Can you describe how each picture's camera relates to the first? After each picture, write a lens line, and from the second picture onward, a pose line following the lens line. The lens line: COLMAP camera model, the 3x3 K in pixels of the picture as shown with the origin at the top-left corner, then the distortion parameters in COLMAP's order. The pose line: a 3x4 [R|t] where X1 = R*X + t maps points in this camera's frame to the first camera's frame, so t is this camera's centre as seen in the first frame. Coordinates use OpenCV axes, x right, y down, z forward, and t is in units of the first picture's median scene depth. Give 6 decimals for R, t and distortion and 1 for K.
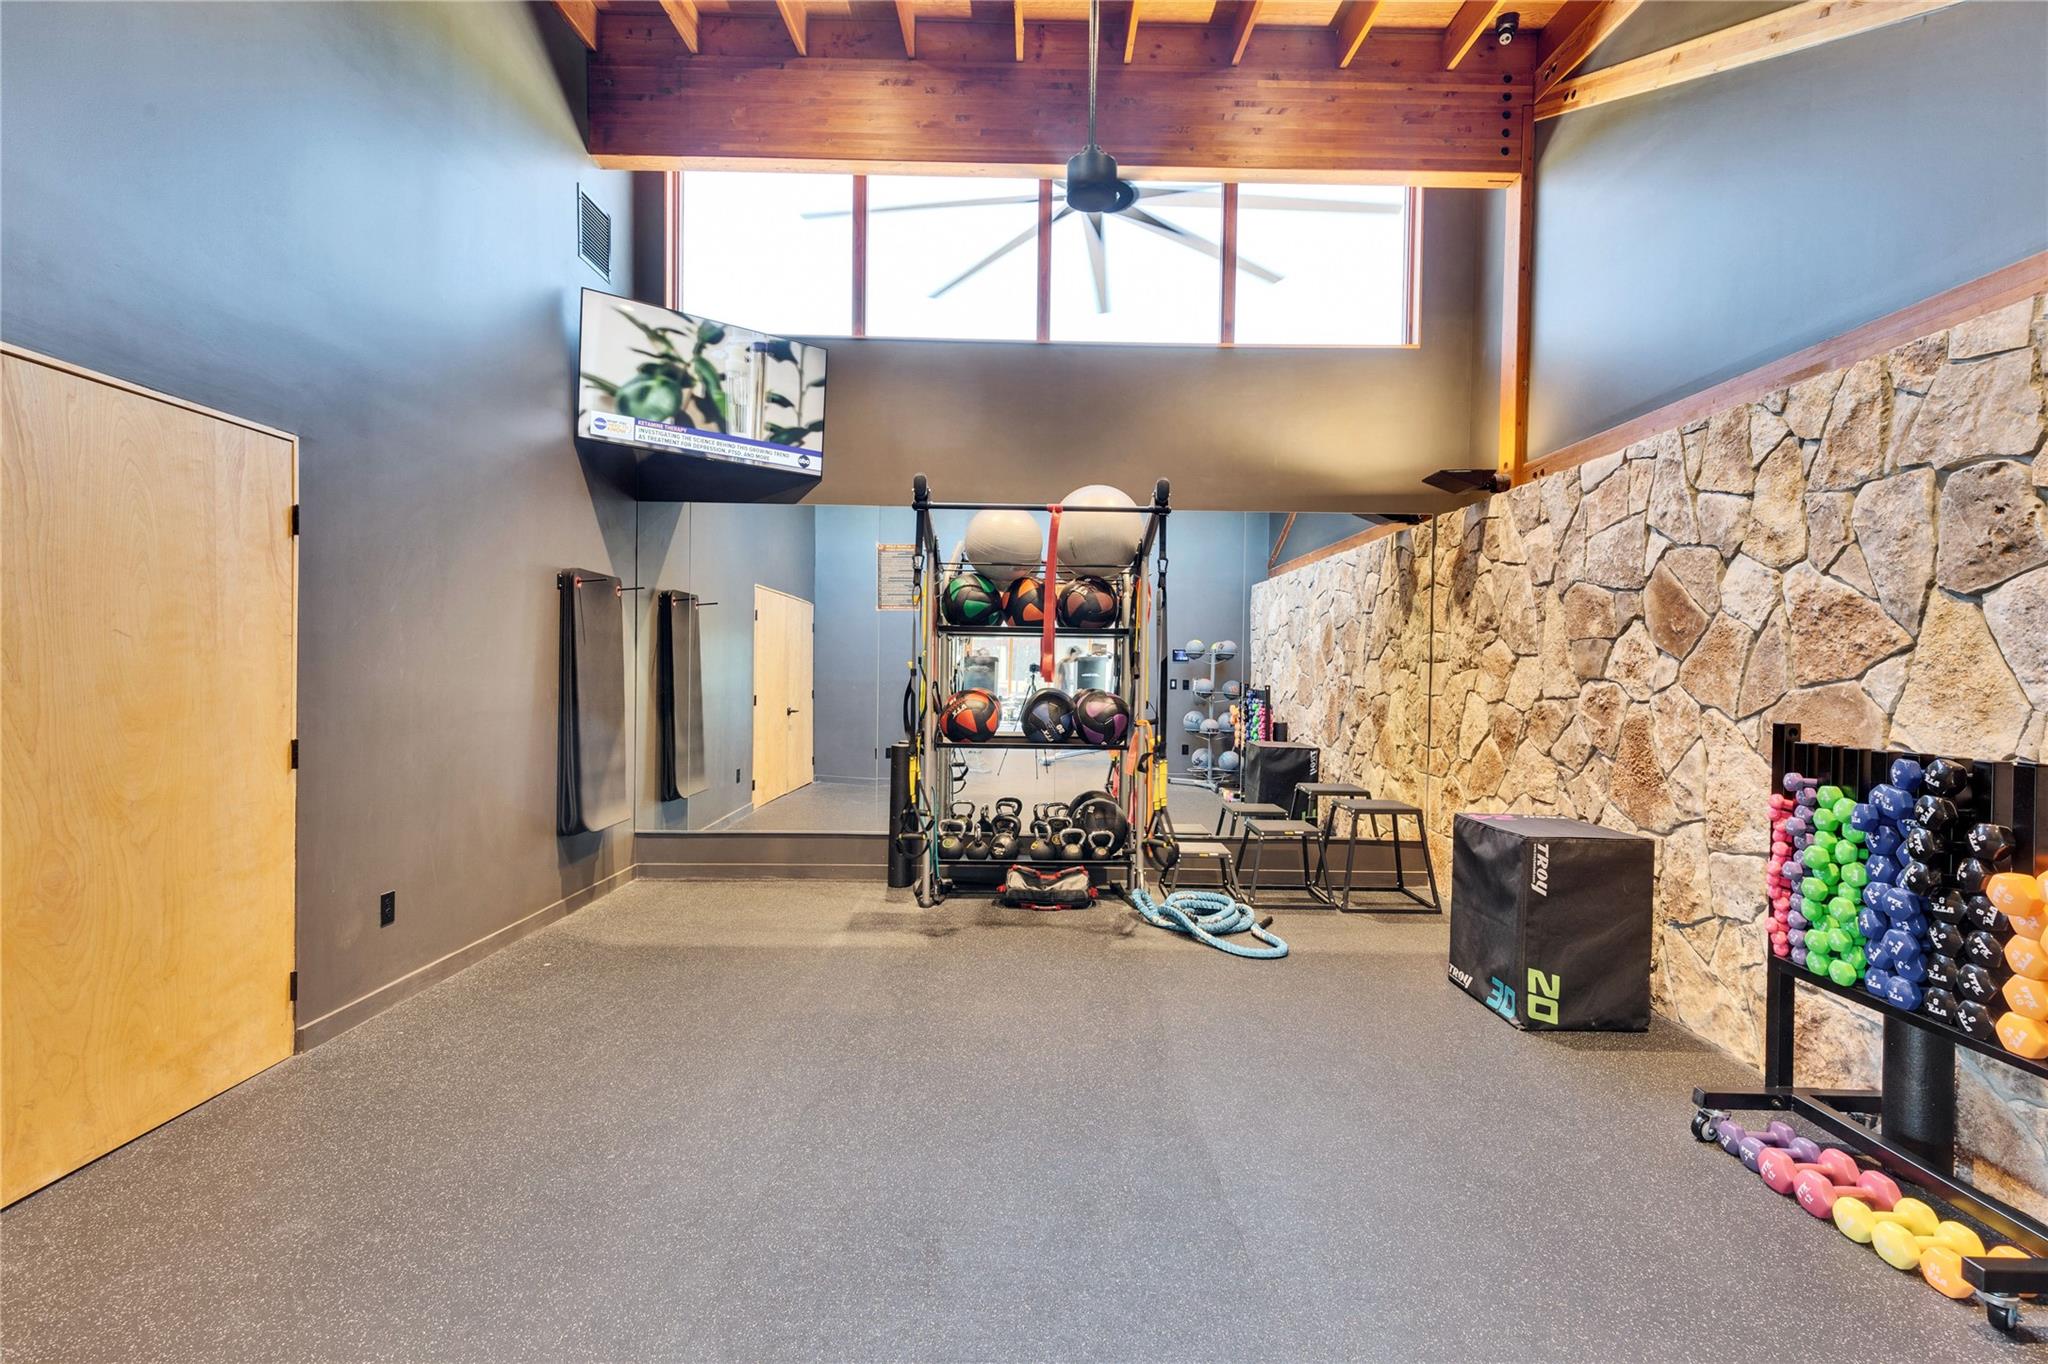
lens RADIAL K [[994.1, 0, 1024.0], [0, 994.1, 682.0], [0, 0, 1]] dist [0.037550, -0.007532]
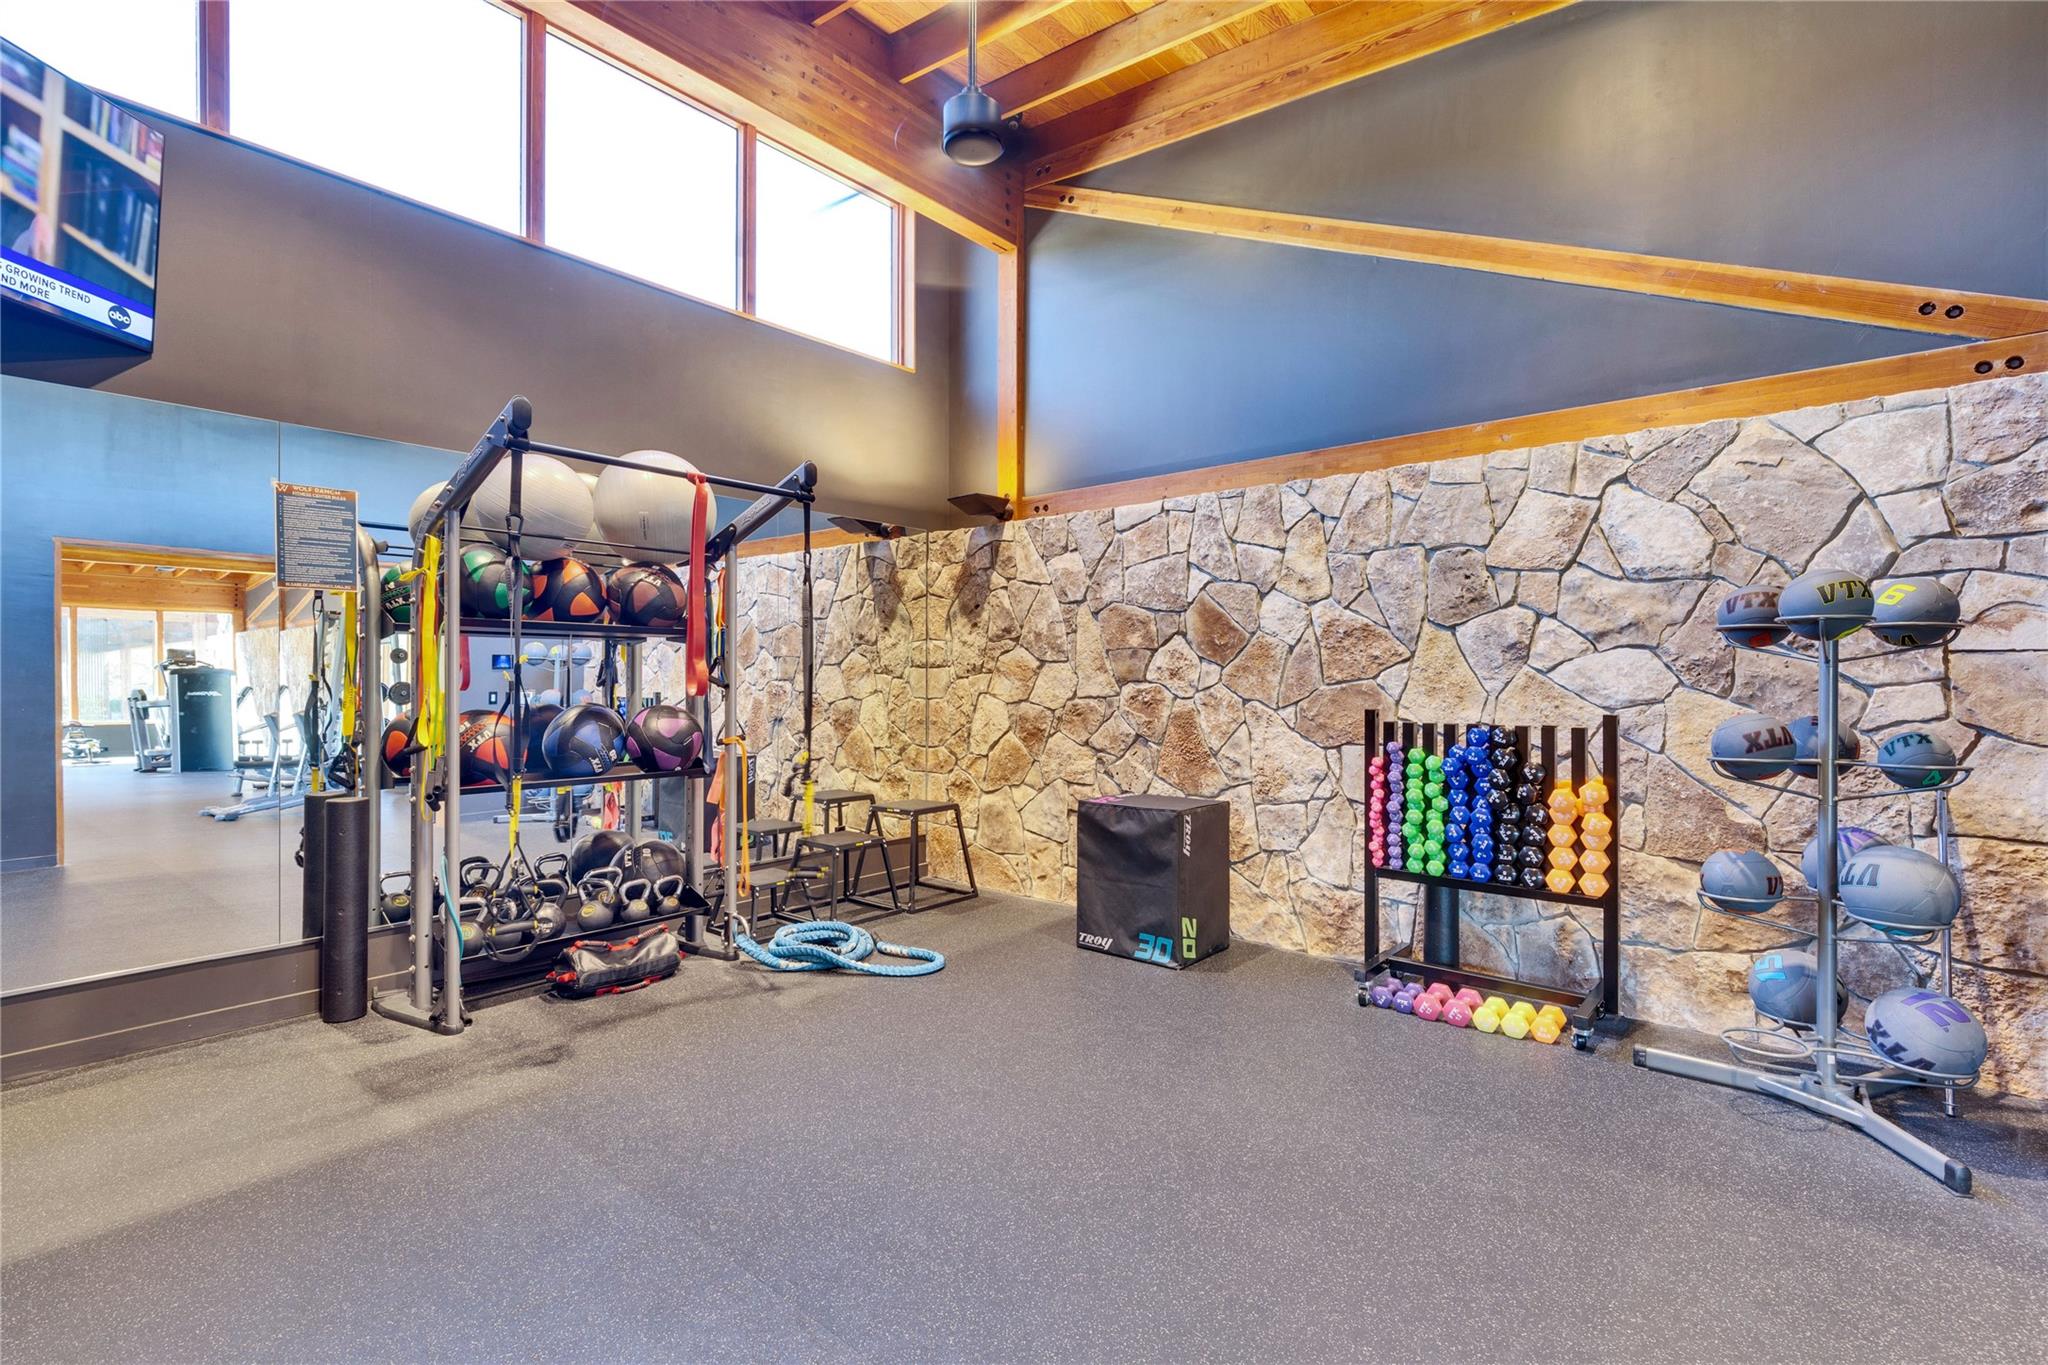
lens RADIAL K [[994.1, 0, 1024.0], [0, 994.1, 682.5], [0, 0, 1]] dist [0.037550, -0.007532]
pose [[0.623508, -0.016588, 0.781641, -0.501165], [0.018584, 0.999807, 0.006393, -0.012020], [-0.781596, 0.010540, 0.623696, 0.345974]]
